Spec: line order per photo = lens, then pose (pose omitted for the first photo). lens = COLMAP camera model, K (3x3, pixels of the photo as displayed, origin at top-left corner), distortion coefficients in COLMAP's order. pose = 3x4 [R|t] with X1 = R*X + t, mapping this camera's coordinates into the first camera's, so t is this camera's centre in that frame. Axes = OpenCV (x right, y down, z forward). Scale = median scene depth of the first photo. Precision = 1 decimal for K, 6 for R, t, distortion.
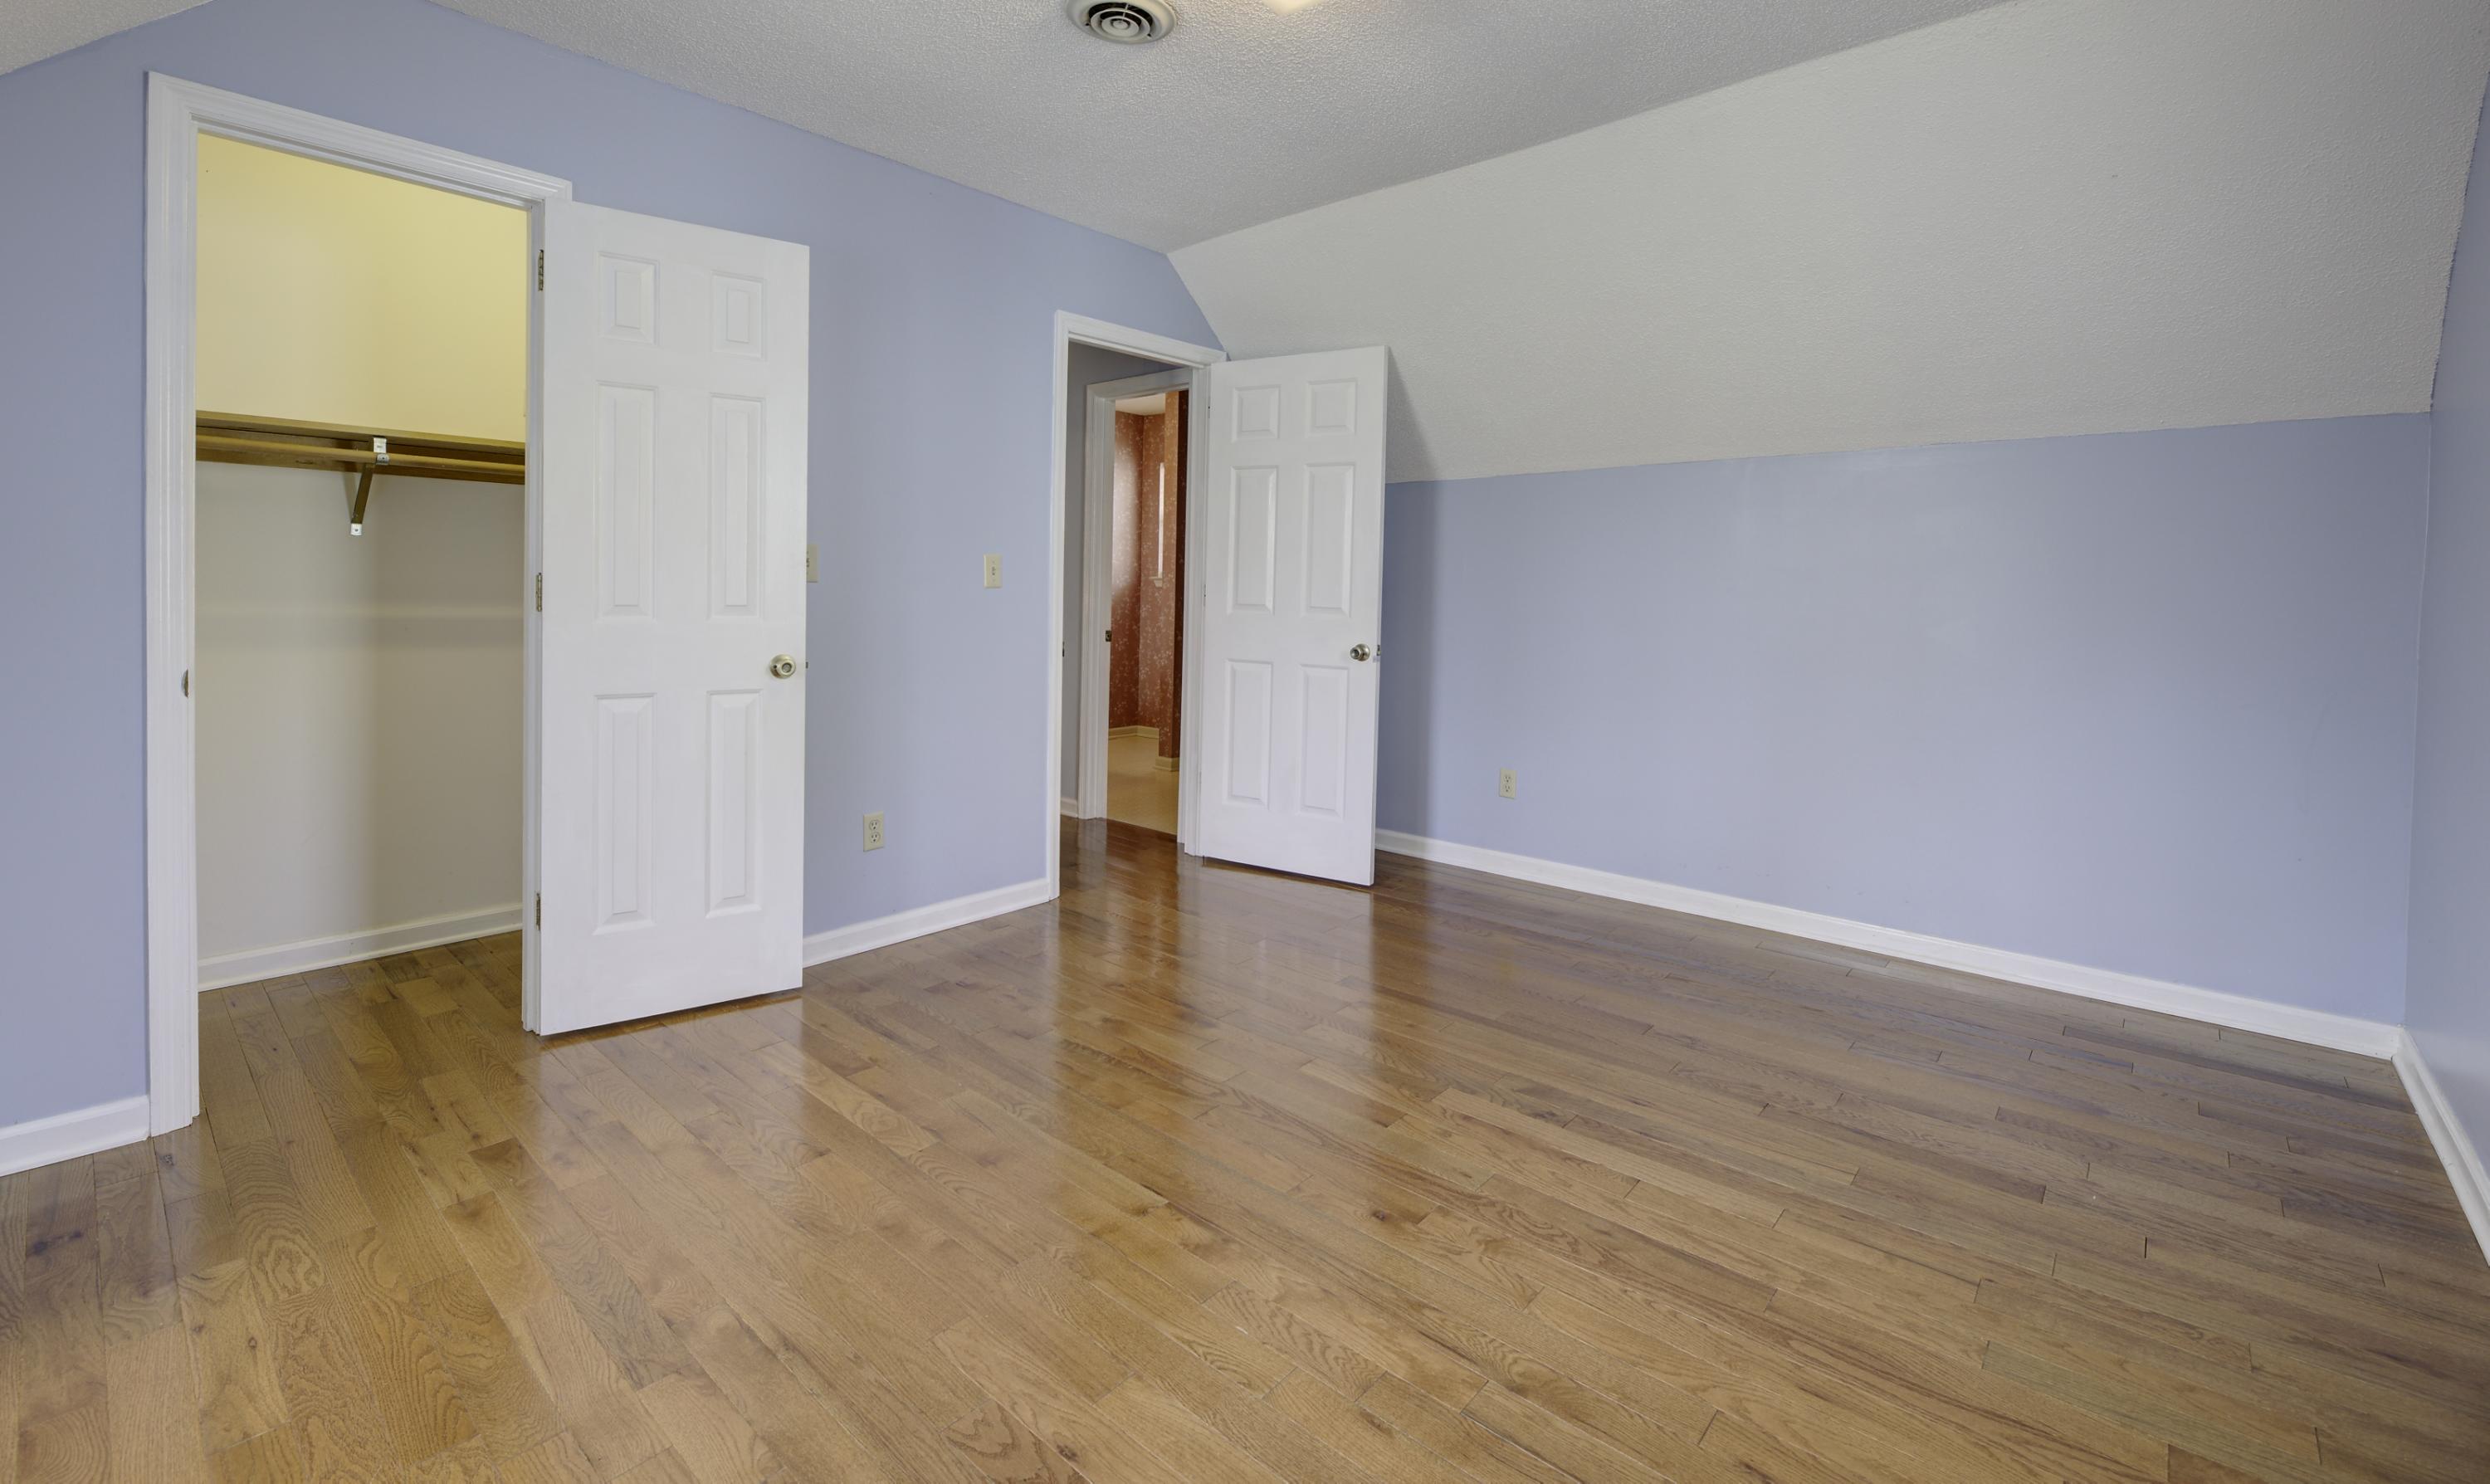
lens RADIAL K [[1041.3, 0, 1243.8], [0, 1041.3, 629.3], [0, 0, 1]] dist [-0.006841, -0.000147]
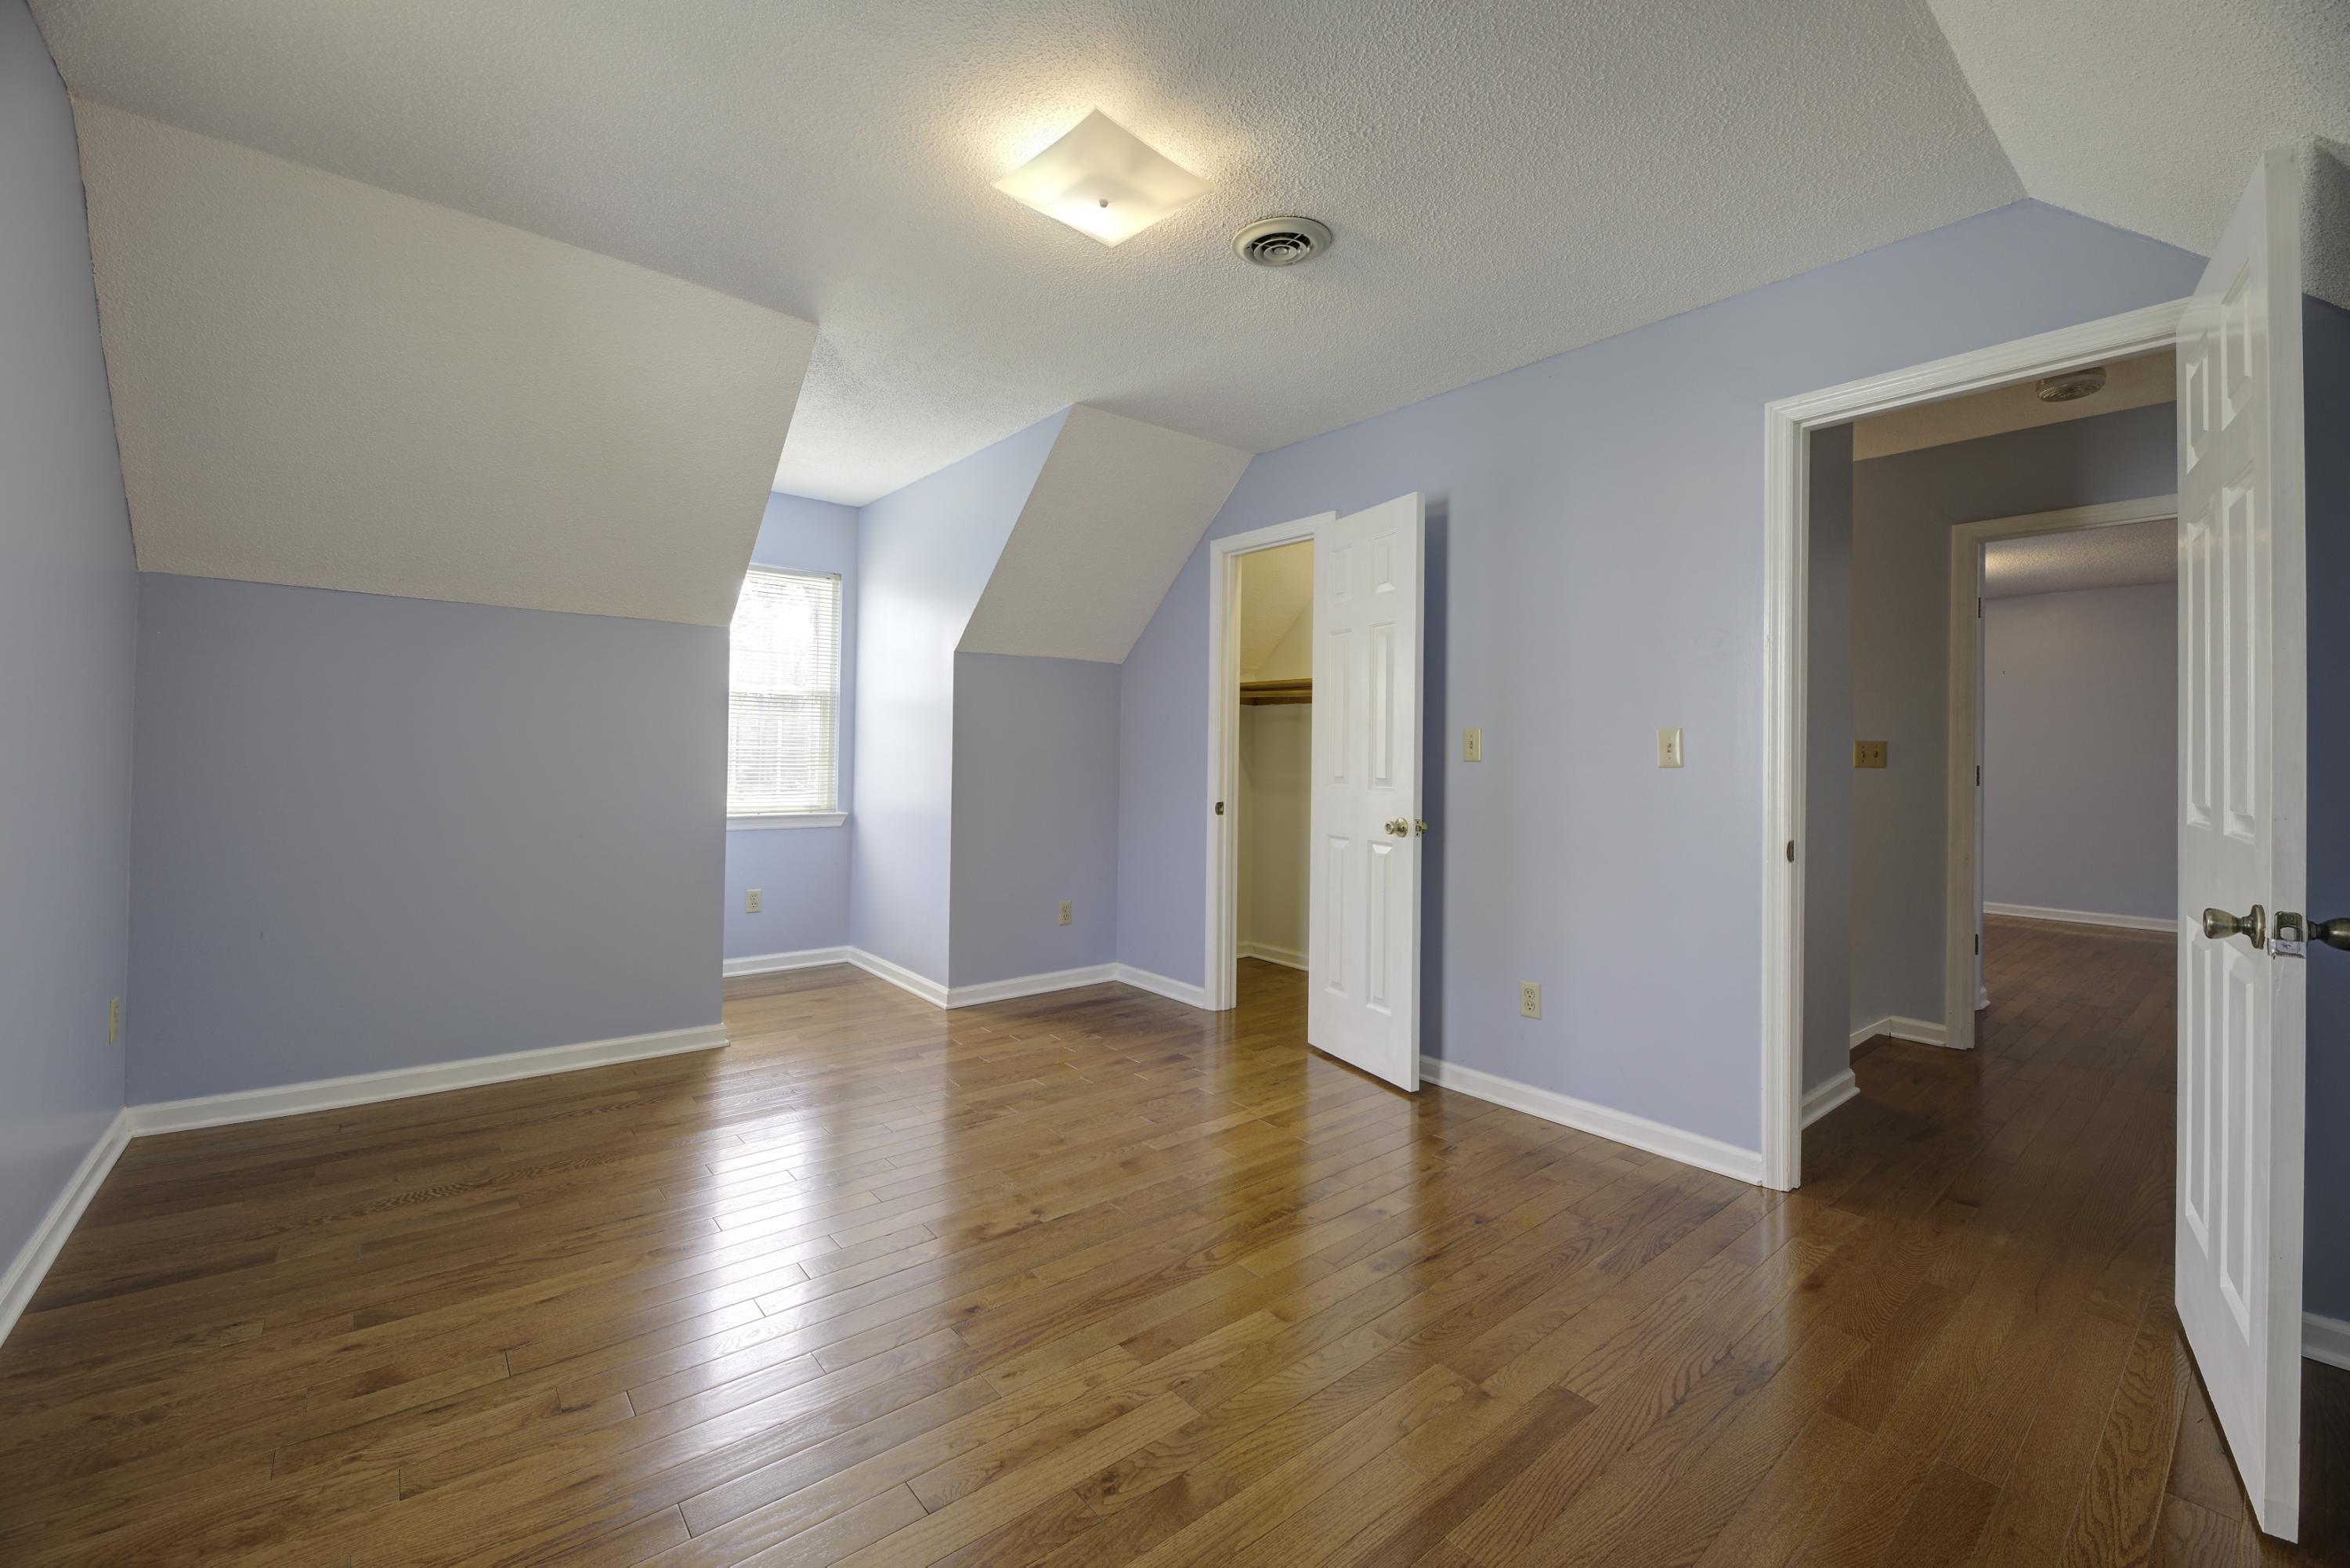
lens RADIAL K [[969.0, 0, 1175.0], [0, 969.0, 784.0], [0, 0, 1]] dist [-0.018520, -0.000243]
pose [[-0.157650, 0.007060, -0.987470, 0.875585], [-0.057479, 0.998213, 0.016313, -0.022997], [0.985821, 0.059331, -0.156962, 1.054580]]
